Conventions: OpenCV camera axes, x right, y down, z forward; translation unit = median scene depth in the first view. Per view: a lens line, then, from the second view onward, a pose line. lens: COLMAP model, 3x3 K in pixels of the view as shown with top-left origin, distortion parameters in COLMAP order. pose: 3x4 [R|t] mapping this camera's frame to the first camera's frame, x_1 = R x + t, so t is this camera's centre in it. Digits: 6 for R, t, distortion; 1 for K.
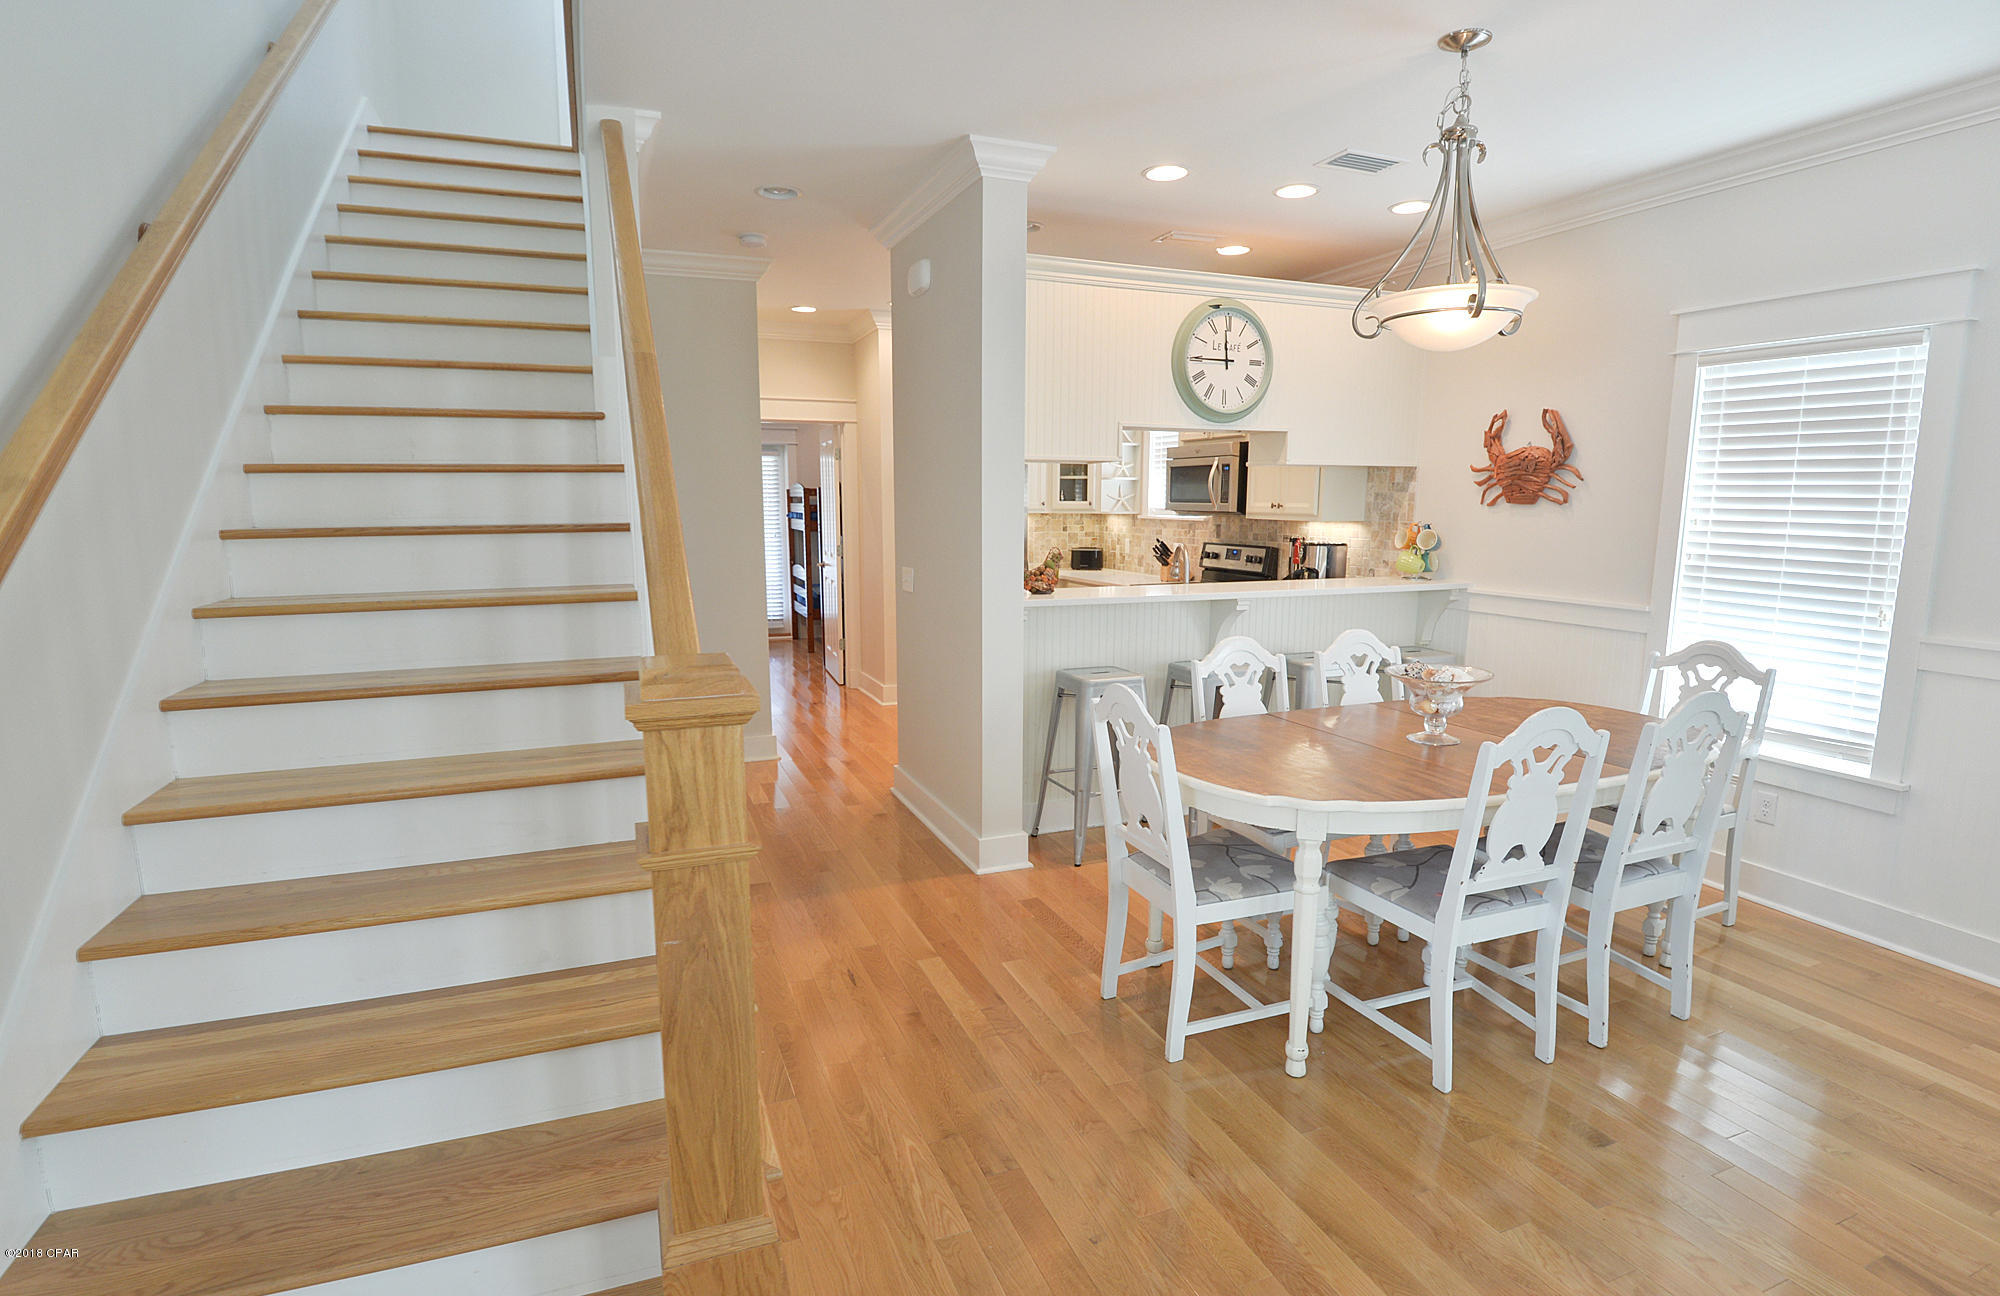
lens RADIAL K [[1052.7, 0, 997.4], [0, 1052.7, 634.0], [0, 0, 1]] dist [0.016953, -0.002128]
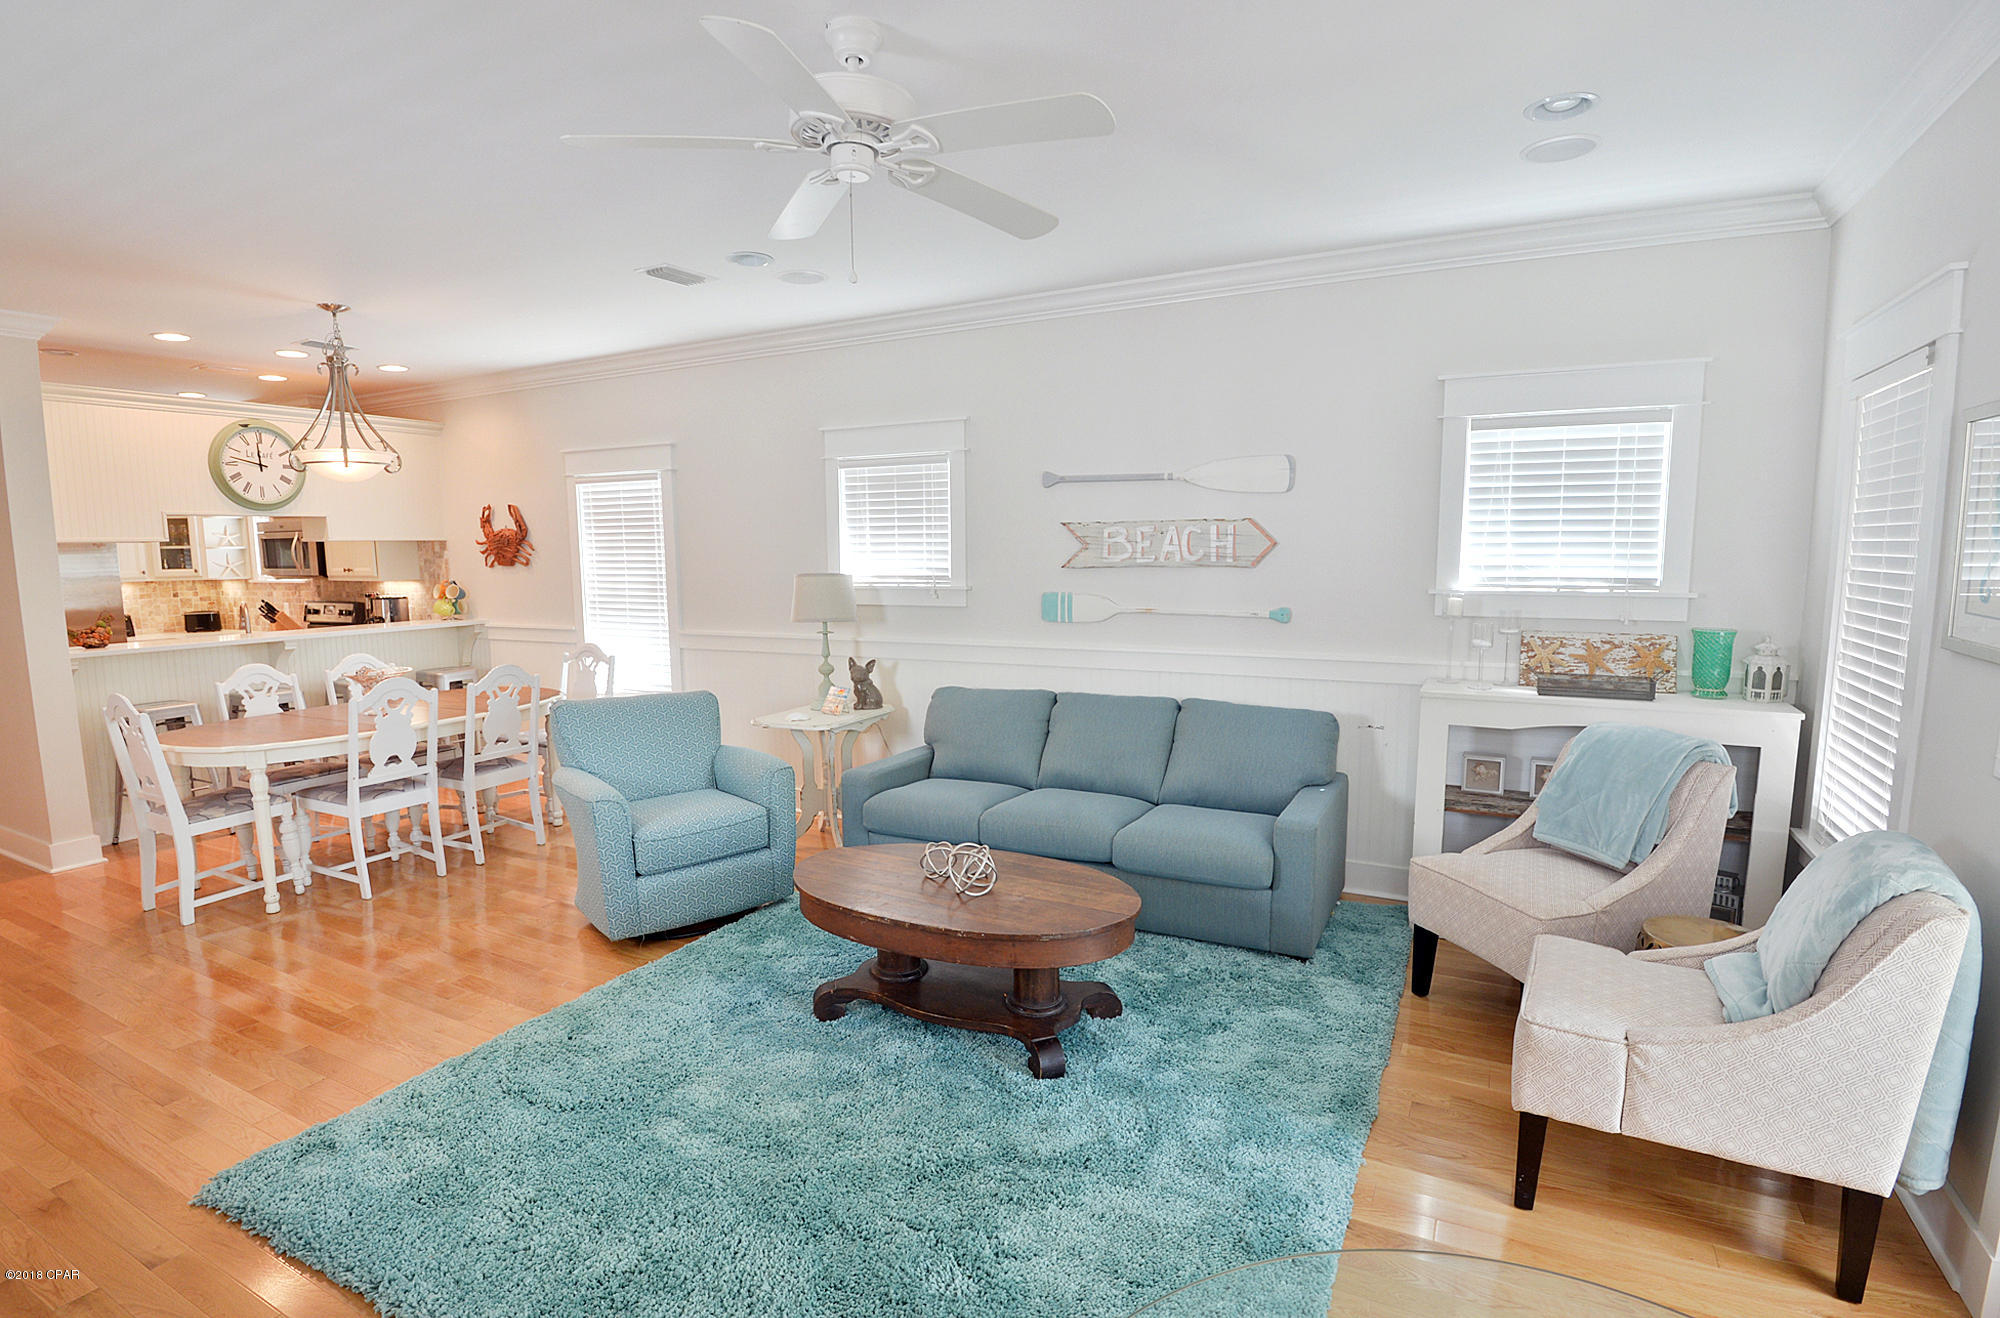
lens RADIAL K [[1020.6, 0, 988.6], [0, 1020.6, 663.3], [0, 0, 1]] dist [0.000092, -0.003179]
pose [[0.782750, -0.087509, 0.616153, 0.120989], [0.098657, 0.994993, 0.015981, 0.062029], [-0.614466, 0.048279, 0.787464, -0.578878]]
